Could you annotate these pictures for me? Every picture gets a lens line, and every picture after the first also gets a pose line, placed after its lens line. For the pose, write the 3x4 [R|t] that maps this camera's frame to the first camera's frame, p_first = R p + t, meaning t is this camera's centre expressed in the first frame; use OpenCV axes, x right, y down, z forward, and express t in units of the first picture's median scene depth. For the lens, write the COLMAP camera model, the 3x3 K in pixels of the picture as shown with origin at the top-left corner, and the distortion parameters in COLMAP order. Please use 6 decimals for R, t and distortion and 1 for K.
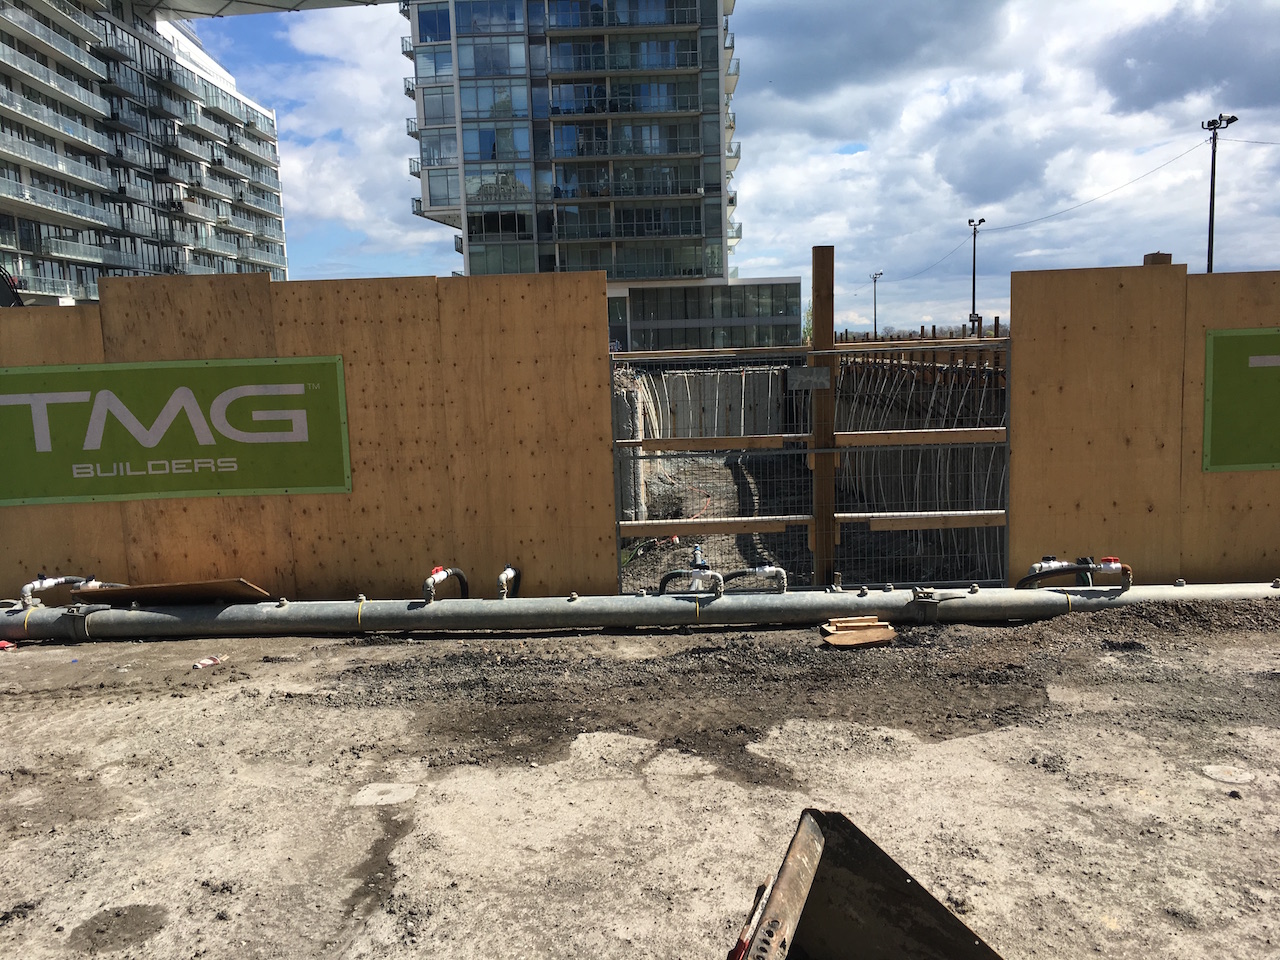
lens RADIAL K [[1088.0, 0, 641.7], [0, 1088.0, 495.7], [0, 0, 1]] dist [0.094268, -0.118411]
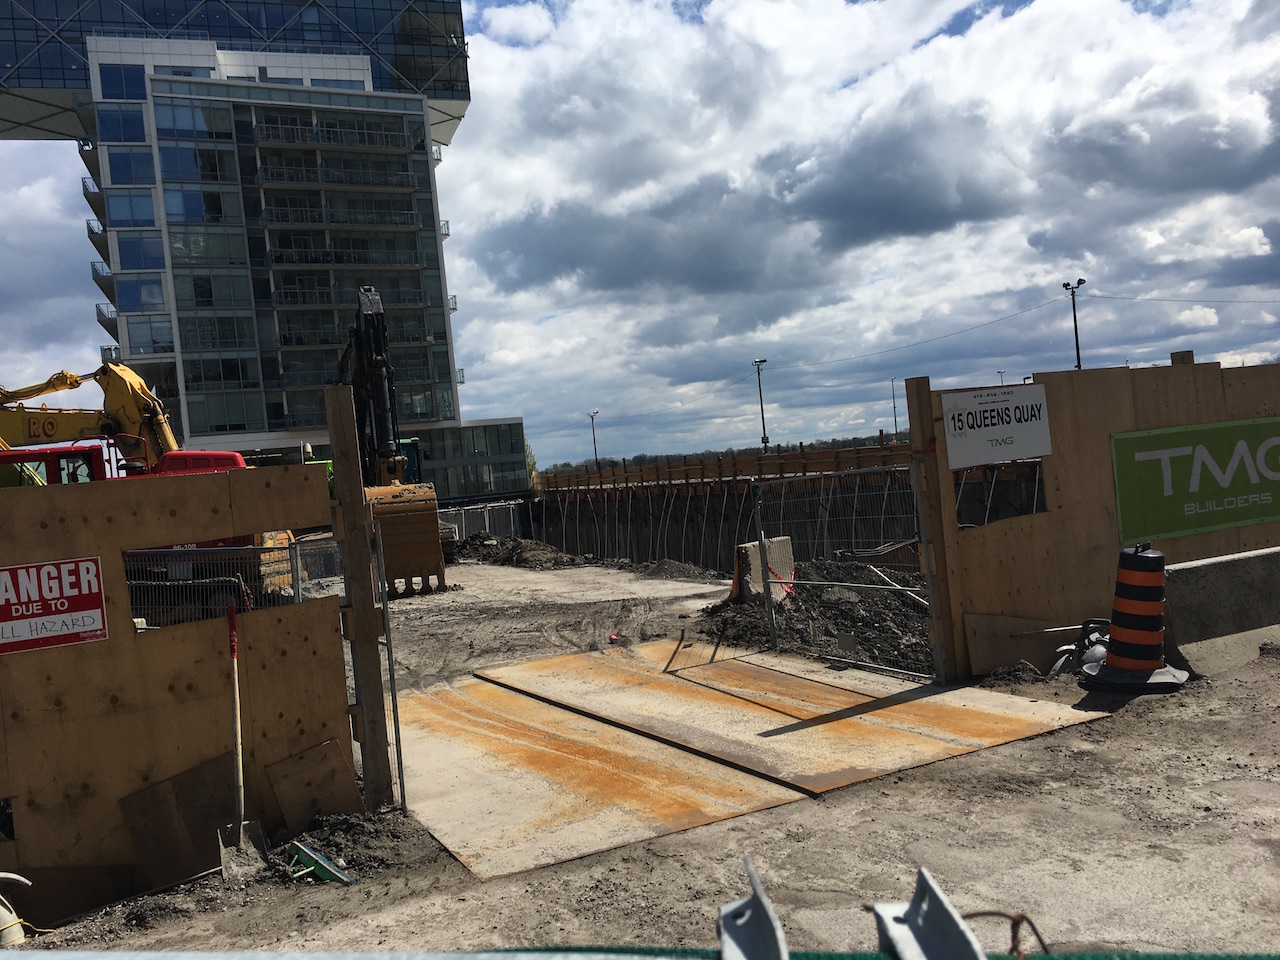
lens RADIAL K [[1082.7, 0, 640.0], [0, 1082.7, 480.0], [0, 0, 1]] dist [0.076272, -0.083246]
pose [[0.887316, -0.056871, 0.457642, -0.247690], [0.125695, 0.984619, -0.121350, 0.002319], [-0.443702, 0.165199, 0.880817, 0.029322]]
